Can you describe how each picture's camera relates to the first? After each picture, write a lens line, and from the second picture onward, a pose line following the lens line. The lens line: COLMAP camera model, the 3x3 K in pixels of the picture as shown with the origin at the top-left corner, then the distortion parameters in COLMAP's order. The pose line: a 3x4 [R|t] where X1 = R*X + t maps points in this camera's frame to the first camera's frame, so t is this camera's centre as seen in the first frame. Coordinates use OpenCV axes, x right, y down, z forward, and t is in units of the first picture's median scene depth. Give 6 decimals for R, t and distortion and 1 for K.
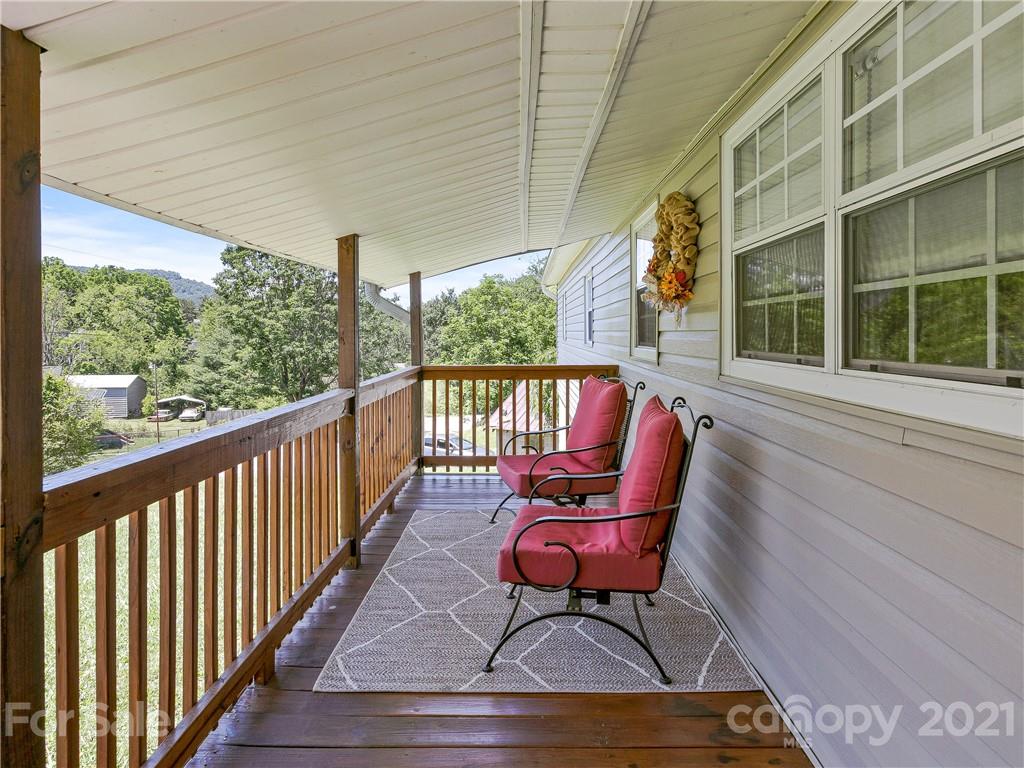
lens RADIAL K [[586.4, 0, 512.0], [0, 586.4, 384.0], [0, 0, 1]] dist [0.002667, 0.001075]
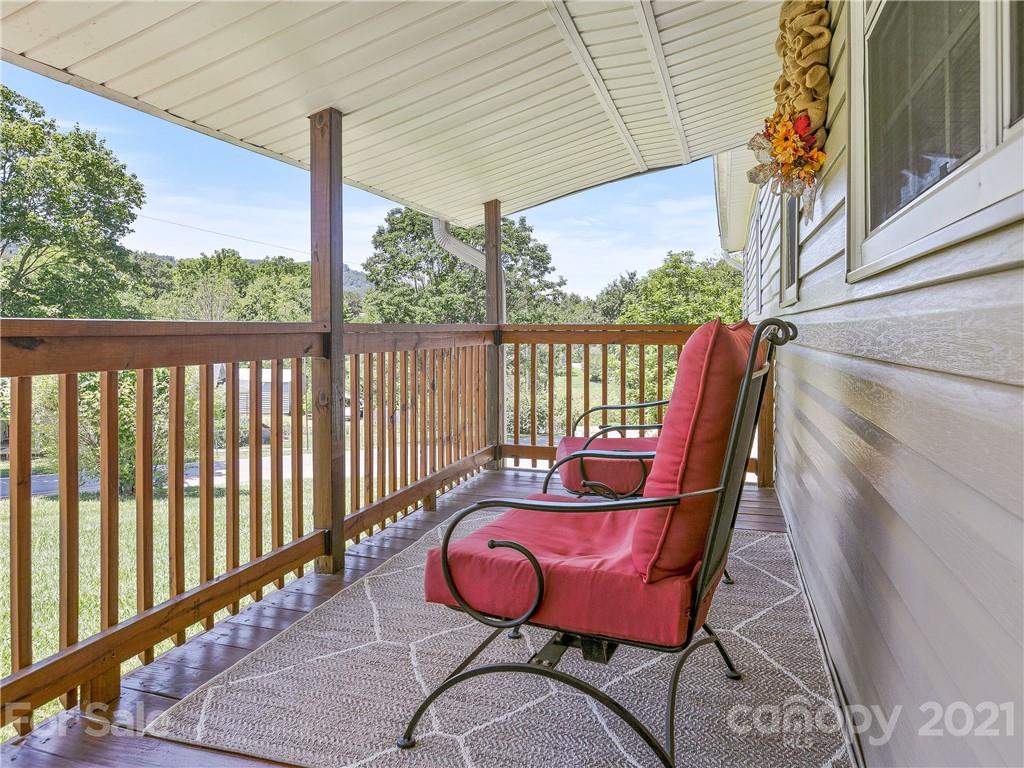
lens RADIAL K [[691.3, 0, 512.4], [0, 691.3, 369.8], [0, 0, 1]] dist [0.022462, -0.035538]
pose [[0.961128, 0.016449, -0.275614, 0.190714], [-0.023660, 0.999459, -0.022857, 0.081154], [0.275088, 0.028490, 0.960997, 0.238210]]
